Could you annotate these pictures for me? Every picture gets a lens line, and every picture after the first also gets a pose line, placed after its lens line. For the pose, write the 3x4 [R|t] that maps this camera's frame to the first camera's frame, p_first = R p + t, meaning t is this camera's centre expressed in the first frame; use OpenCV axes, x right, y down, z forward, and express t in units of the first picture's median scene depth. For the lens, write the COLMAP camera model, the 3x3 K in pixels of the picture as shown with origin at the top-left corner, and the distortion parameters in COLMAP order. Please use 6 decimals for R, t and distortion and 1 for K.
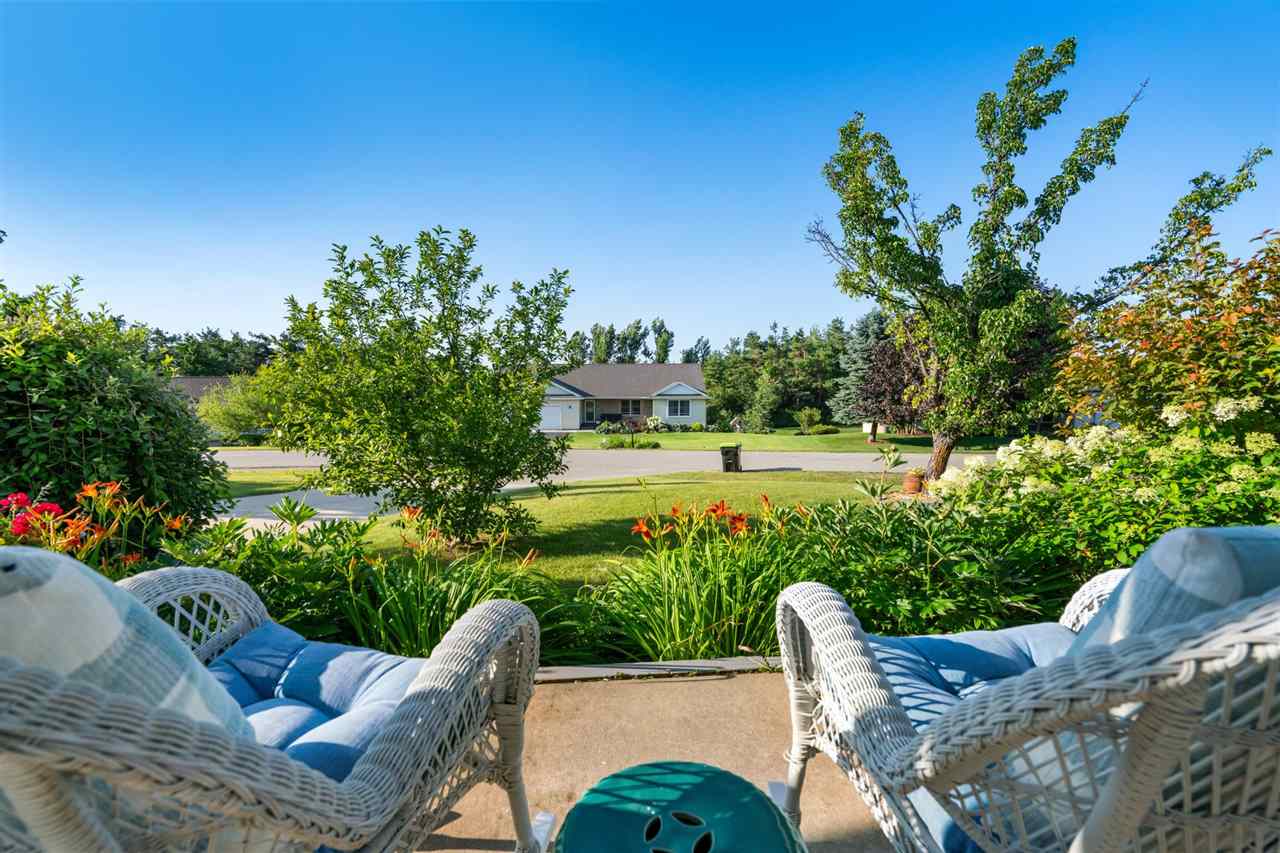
lens RADIAL K [[578.6, 0, 642.7], [0, 578.6, 428.2], [0, 0, 1]] dist [-0.013849, 0.000118]
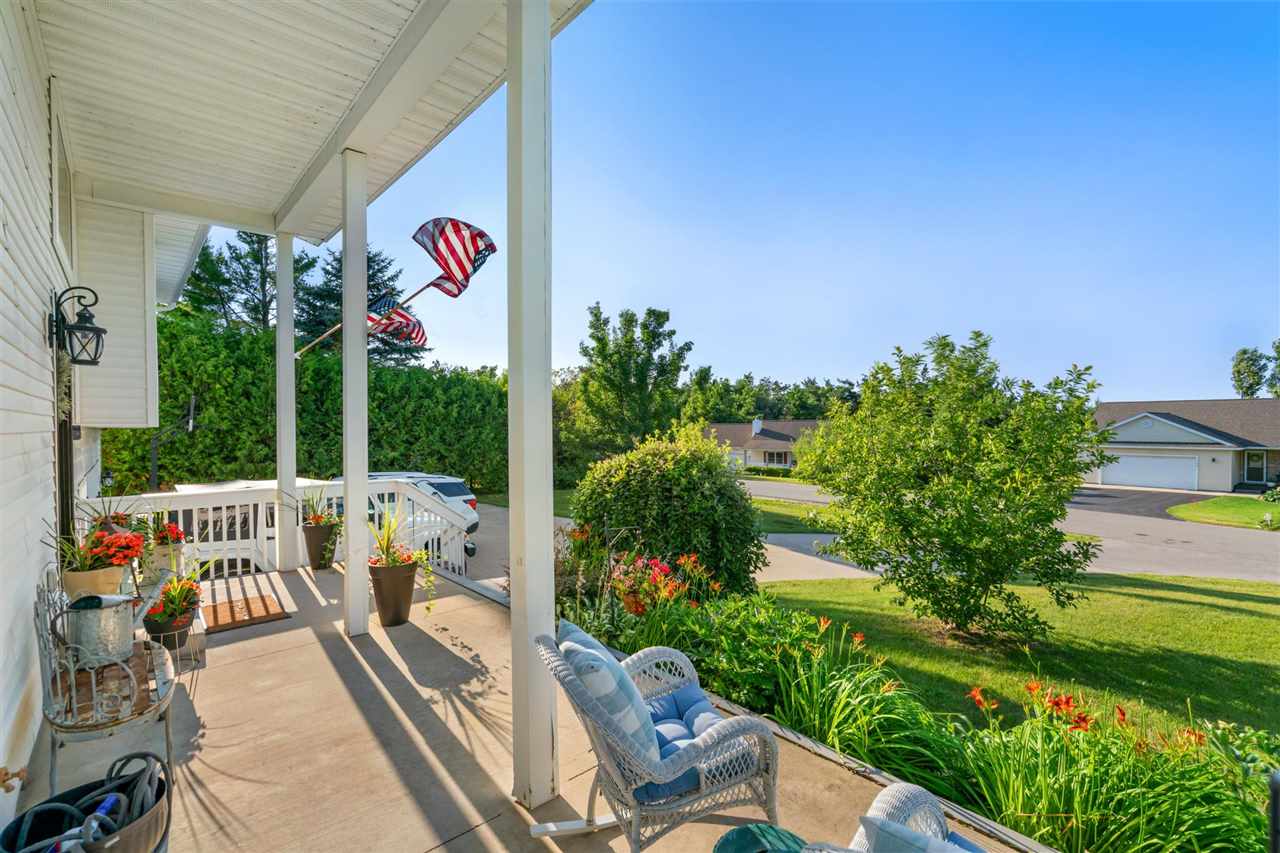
lens RADIAL K [[578.6, 0, 638.4], [0, 578.6, 427.0], [0, 0, 1]] dist [-0.013849, 0.000118]
pose [[0.585621, 0.027763, -0.810109, 0.181818], [-0.067231, 0.997633, -0.014411, -0.110323], [0.807792, 0.062903, 0.586102, -0.101070]]
